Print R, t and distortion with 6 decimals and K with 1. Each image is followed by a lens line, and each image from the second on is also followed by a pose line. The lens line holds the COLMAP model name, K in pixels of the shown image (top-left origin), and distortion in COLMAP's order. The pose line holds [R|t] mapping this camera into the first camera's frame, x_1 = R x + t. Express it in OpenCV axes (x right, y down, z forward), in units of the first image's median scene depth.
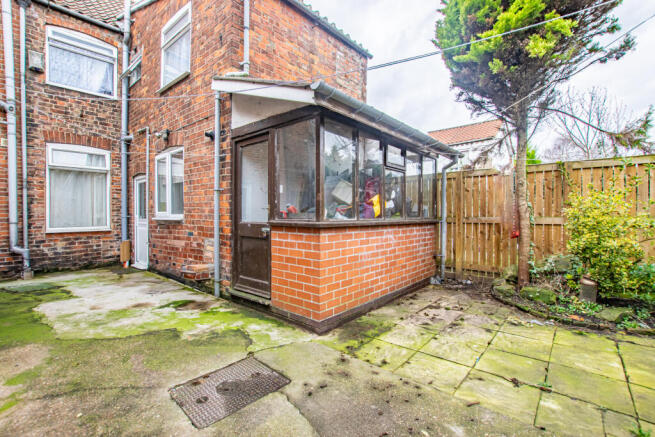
lens RADIAL K [[291.5, 0, 328.4], [0, 291.5, 217.1], [0, 0, 1]] dist [0.001137, -0.000115]
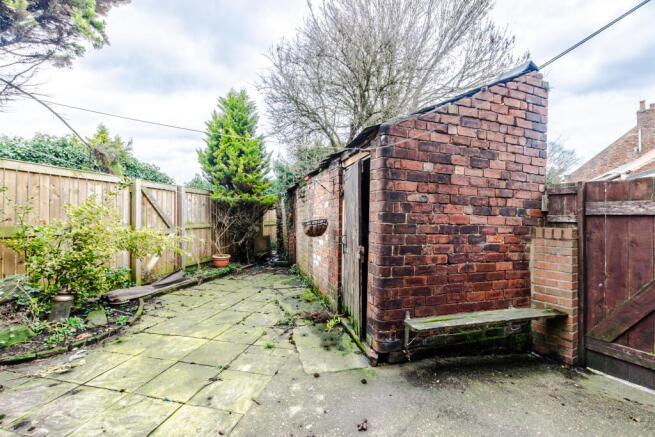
lens RADIAL K [[291.5, 0, 328.0], [0, 291.5, 220.6], [0, 0, 1]] dist [0.001137, -0.000115]
pose [[-0.490964, 0.003510, 0.871173, -0.356616], [0.006310, 0.999980, -0.000473, -0.020003], [-0.871157, 0.005265, -0.490976, 0.785119]]
